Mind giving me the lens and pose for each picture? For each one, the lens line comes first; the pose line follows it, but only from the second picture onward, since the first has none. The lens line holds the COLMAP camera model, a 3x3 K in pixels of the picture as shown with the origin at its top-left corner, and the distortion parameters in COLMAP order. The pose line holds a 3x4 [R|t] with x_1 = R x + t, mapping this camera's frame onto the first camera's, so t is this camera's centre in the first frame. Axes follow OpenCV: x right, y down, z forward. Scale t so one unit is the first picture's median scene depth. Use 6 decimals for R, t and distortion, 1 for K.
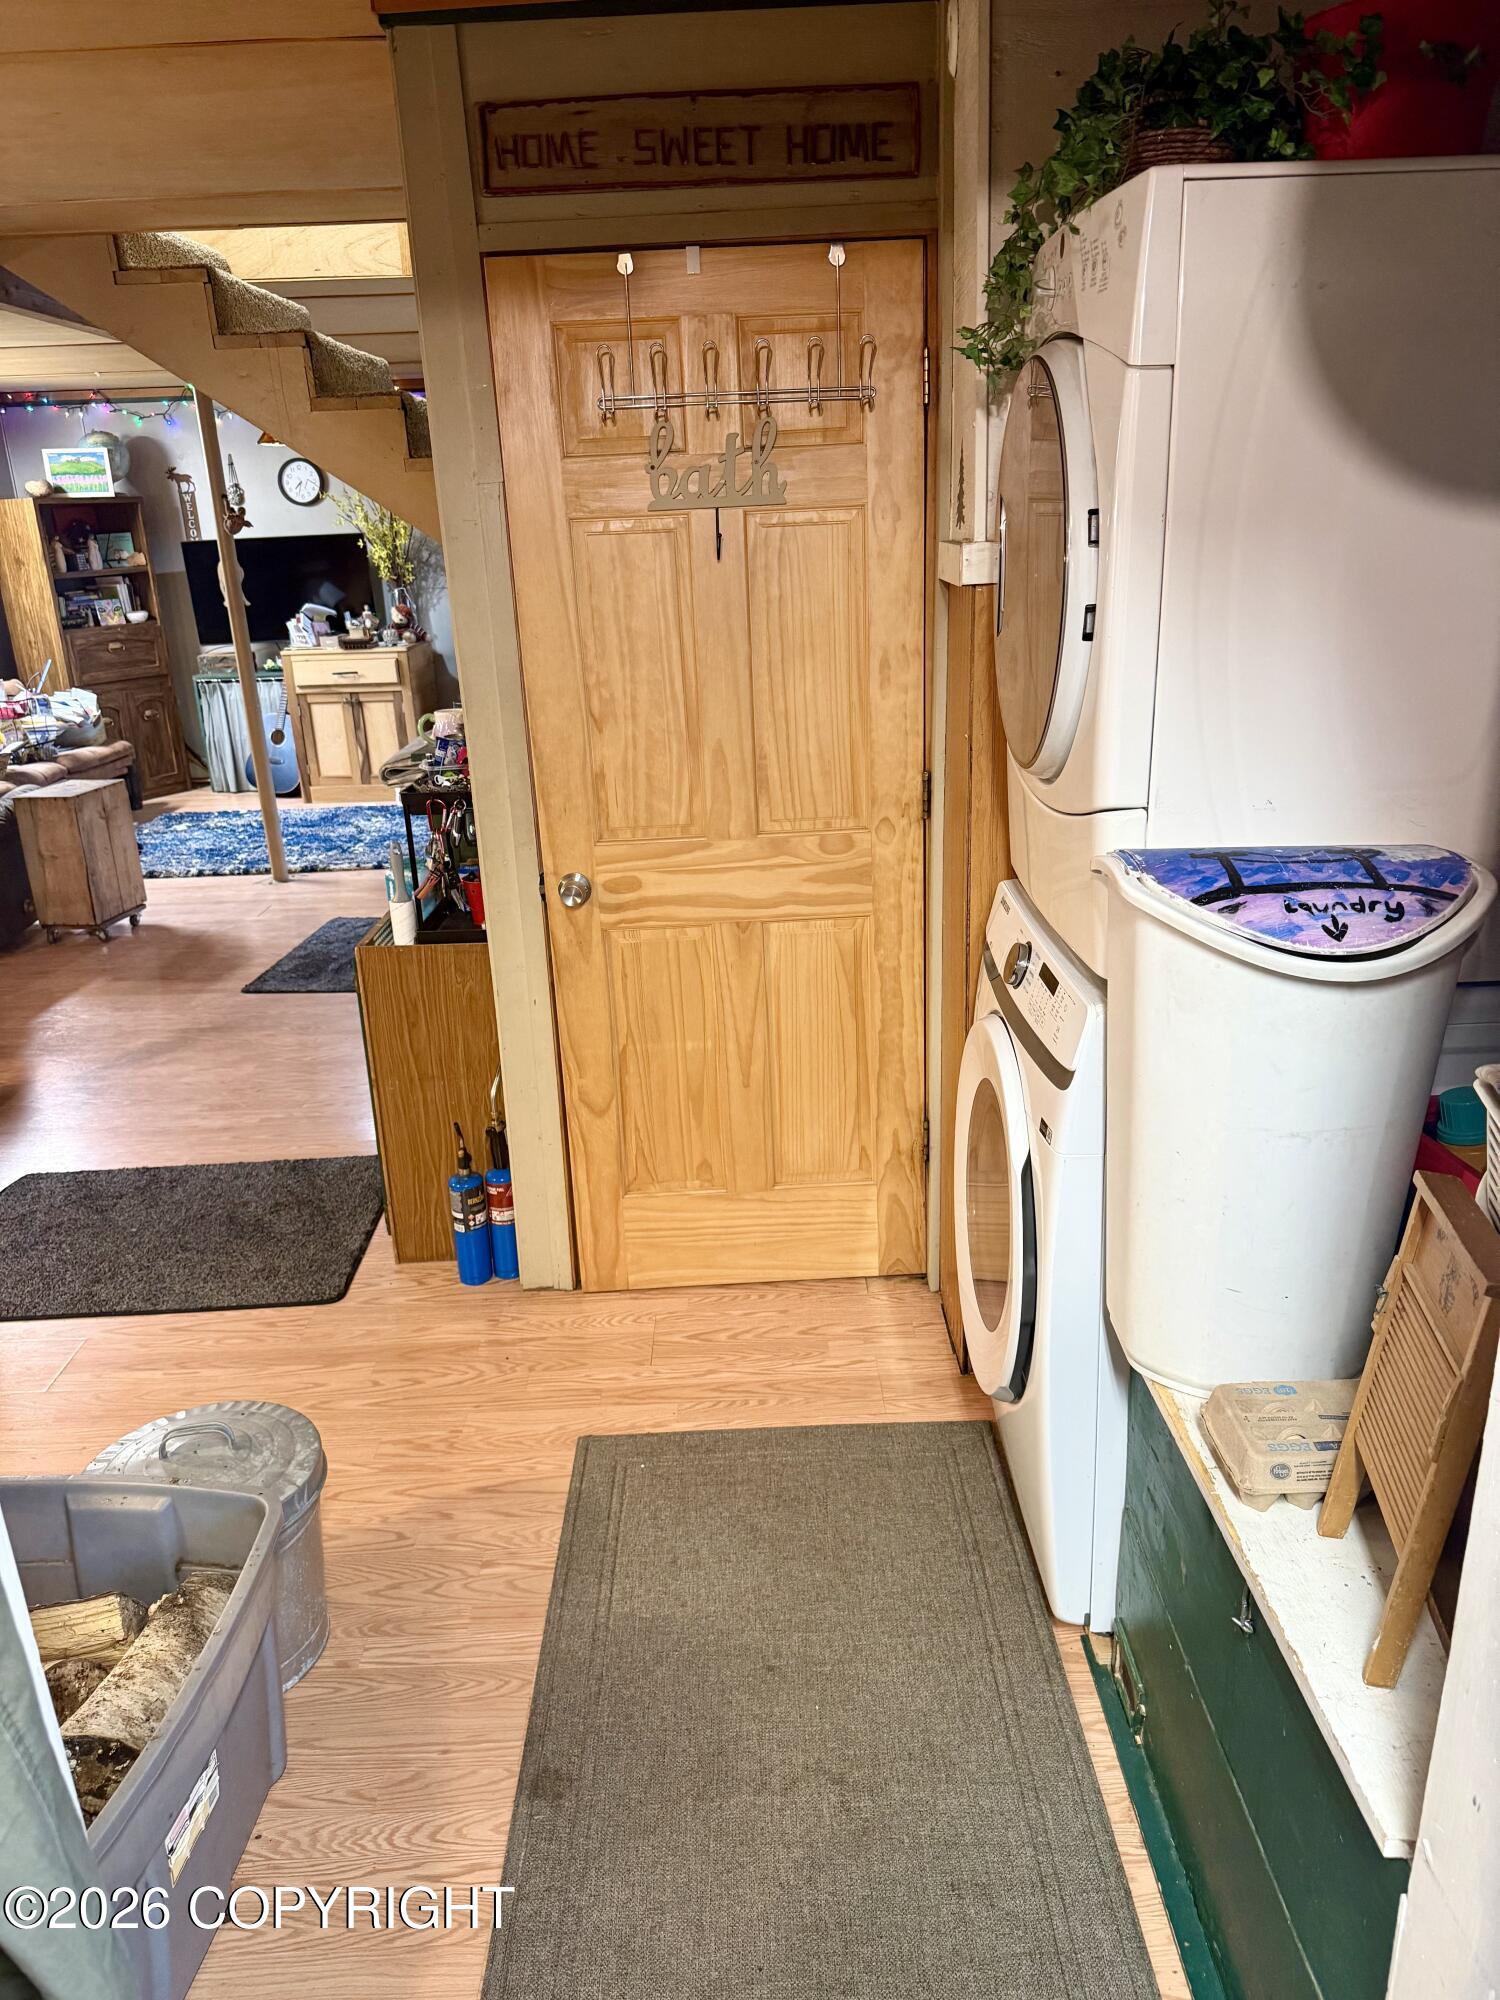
lens RADIAL K [[1404.2, 0, 744.7], [0, 1404.2, 998.4], [0, 0, 1]] dist [0.035480, -0.053875]
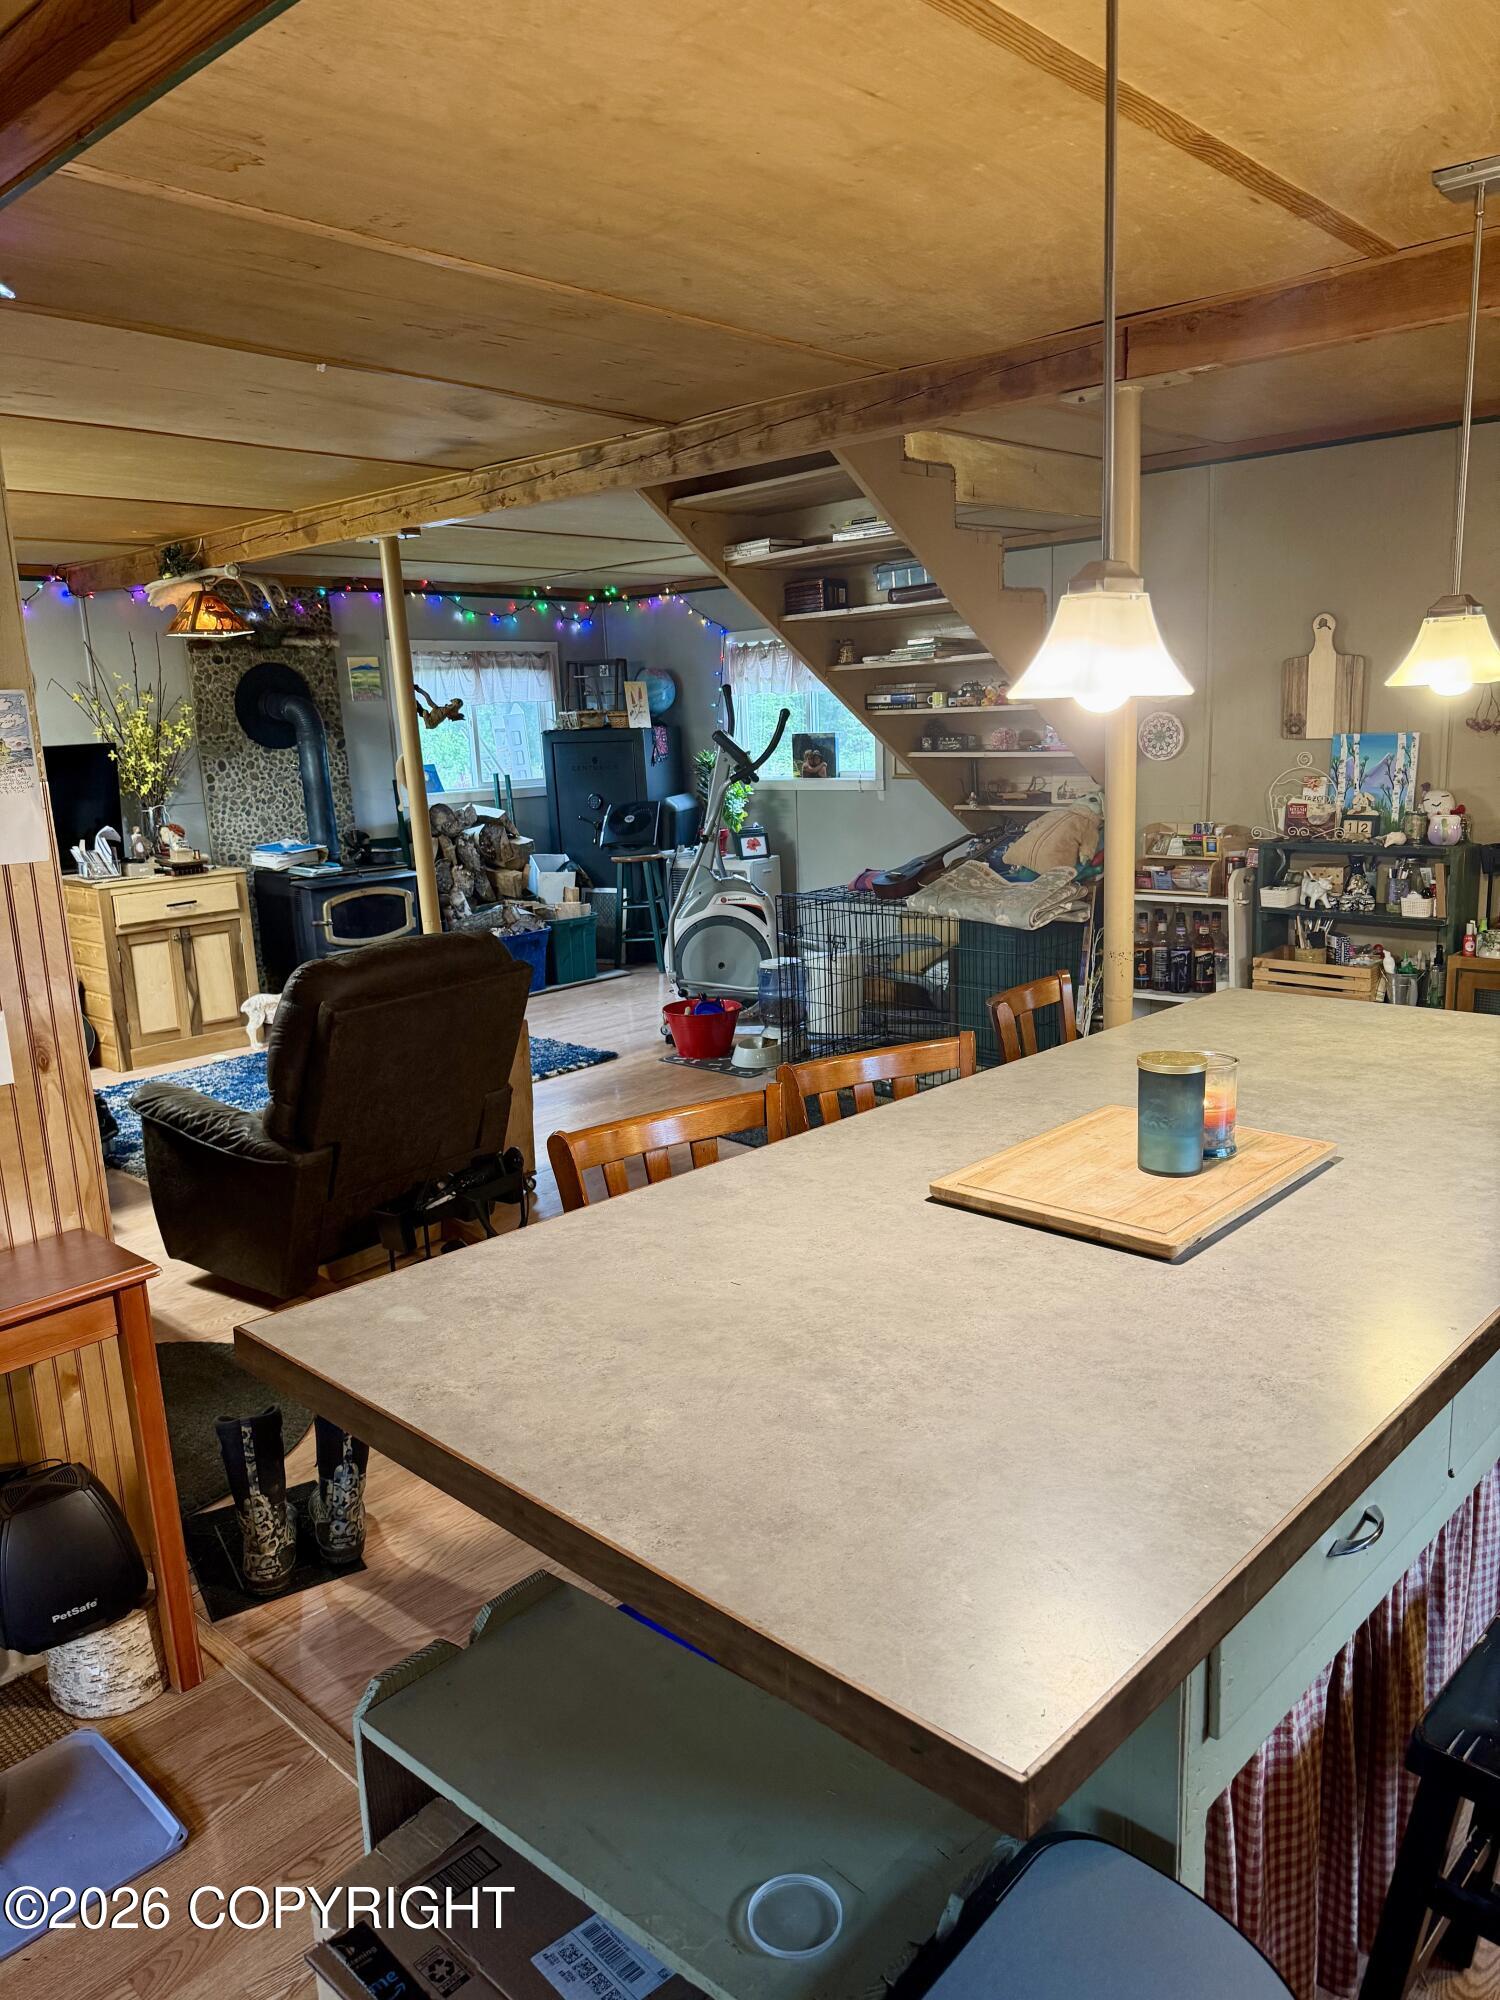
lens RADIAL K [[1404.2, 0, 749.2], [0, 1404.2, 1000.6], [0, 0, 1]] dist [0.035480, -0.053875]
pose [[0.687739, -0.136152, 0.713076, -0.637885], [0.242650, 0.968874, -0.049035, -0.053121], [-0.684205, 0.206752, 0.699369, 0.200166]]
